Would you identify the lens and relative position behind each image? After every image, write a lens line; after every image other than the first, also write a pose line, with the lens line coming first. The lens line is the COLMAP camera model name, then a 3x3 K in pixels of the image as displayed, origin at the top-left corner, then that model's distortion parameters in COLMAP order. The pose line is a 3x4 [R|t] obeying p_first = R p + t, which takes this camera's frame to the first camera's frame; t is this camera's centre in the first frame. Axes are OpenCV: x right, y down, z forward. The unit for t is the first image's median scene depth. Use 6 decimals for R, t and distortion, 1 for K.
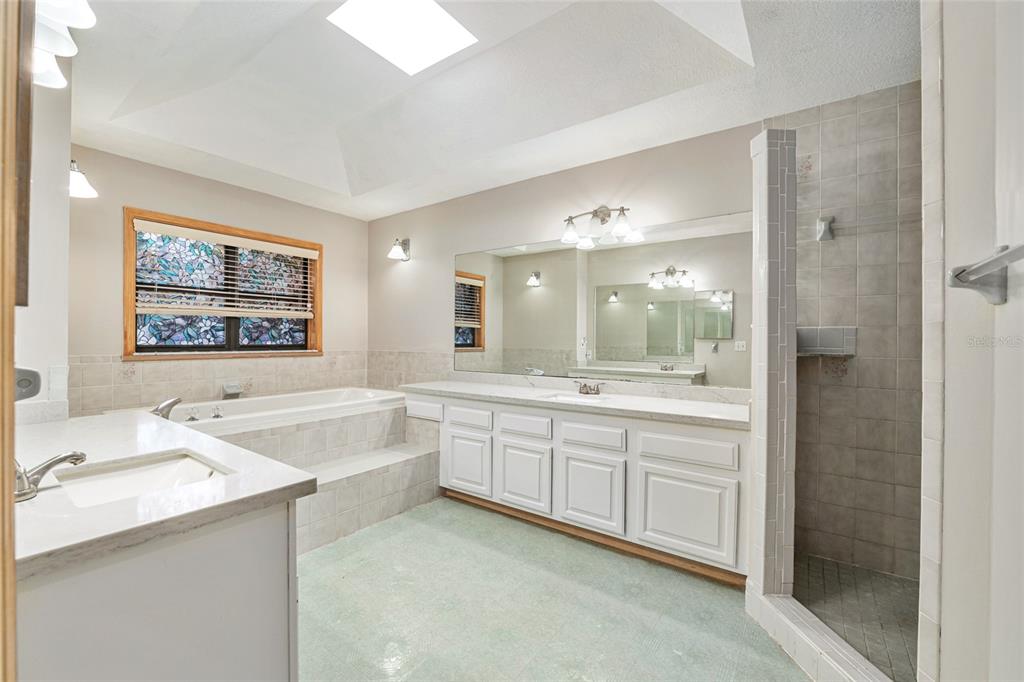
lens RADIAL K [[429.2, 0, 510.4], [0, 429.2, 347.2], [0, 0, 1]] dist [-0.009979, -0.000680]
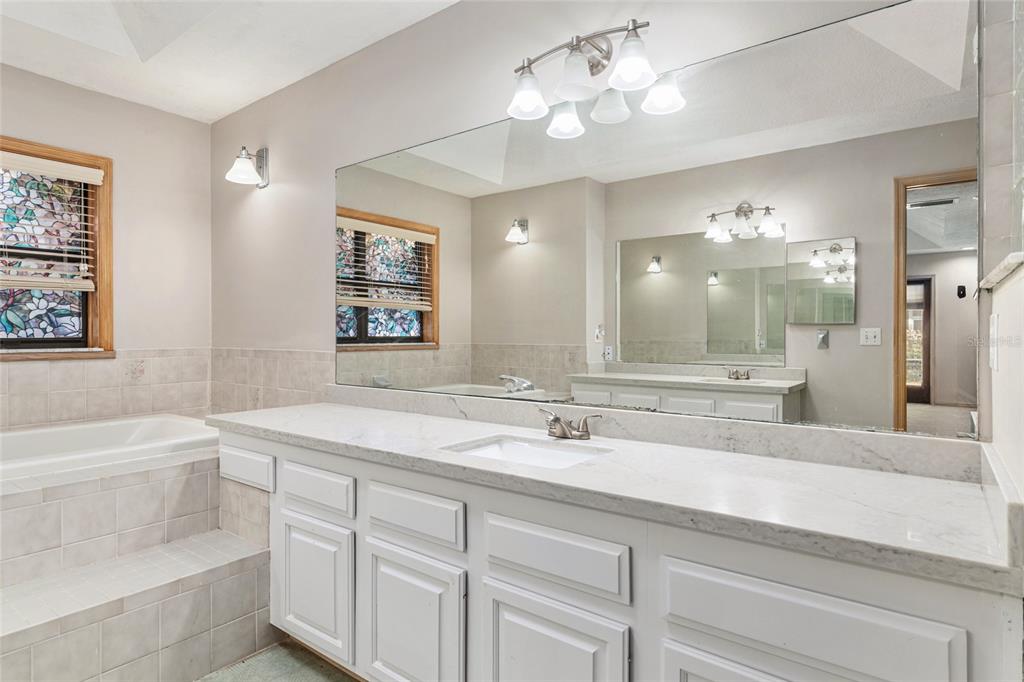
lens RADIAL K [[556.9, 0, 511.4], [0, 556.9, 342.6], [0, 0, 1]] dist [0.018011, -0.001109]
pose [[0.999315, -0.005042, -0.036656, 0.106966], [0.004976, 0.999986, -0.001901, 0.003769], [0.036665, 0.001717, 0.999326, 0.288825]]
